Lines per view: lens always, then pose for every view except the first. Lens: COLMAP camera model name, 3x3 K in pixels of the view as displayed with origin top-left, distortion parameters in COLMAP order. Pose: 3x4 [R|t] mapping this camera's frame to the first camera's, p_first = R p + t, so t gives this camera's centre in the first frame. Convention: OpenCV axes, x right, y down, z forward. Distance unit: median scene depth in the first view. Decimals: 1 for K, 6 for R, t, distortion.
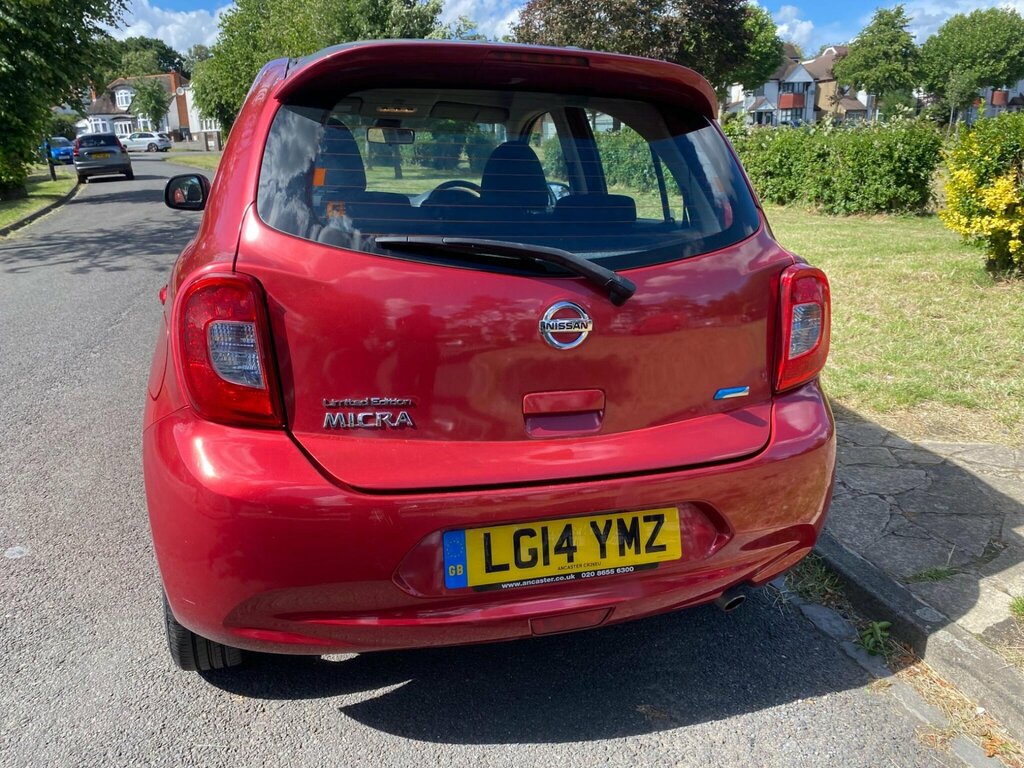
lens RADIAL K [[834.3, 0, 465.2], [0, 834.3, 382.1], [0, 0, 1]] dist [0.026338, -0.014479]
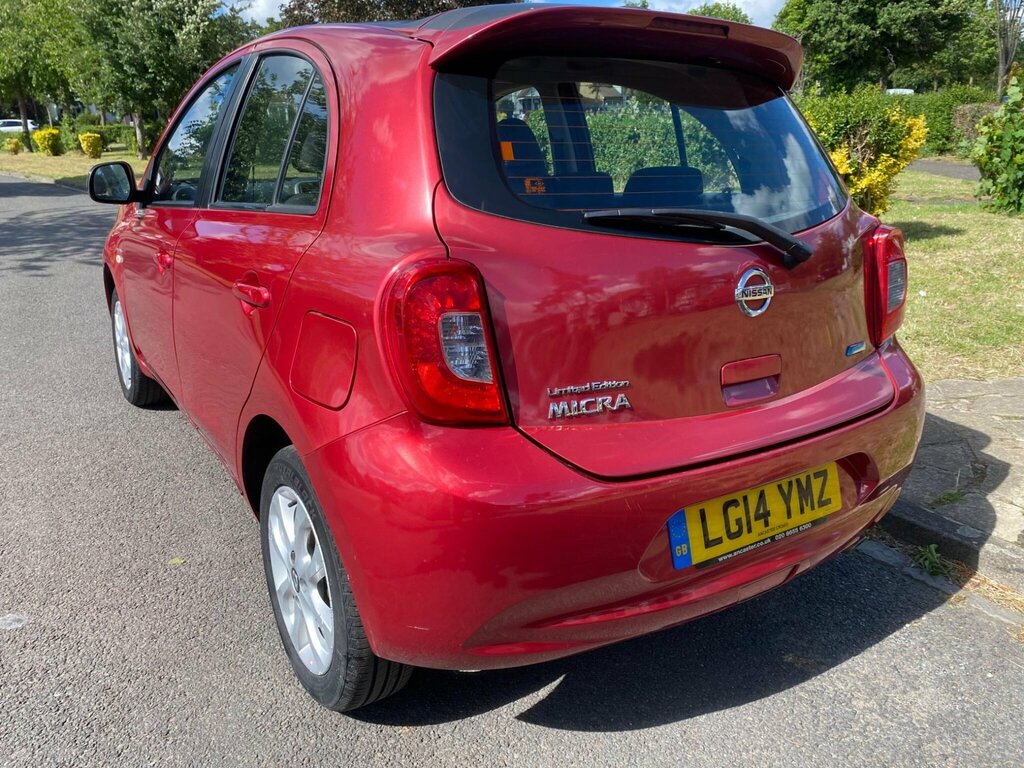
lens RADIAL K [[834.3, 0, 489.6], [0, 834.3, 393.2], [0, 0, 1]] dist [0.026338, -0.014479]
pose [[0.957690, -0.099662, 0.269993, -0.405971], [0.092944, 0.994962, 0.037589, -0.013242], [-0.272379, -0.010905, 0.962128, 0.104907]]
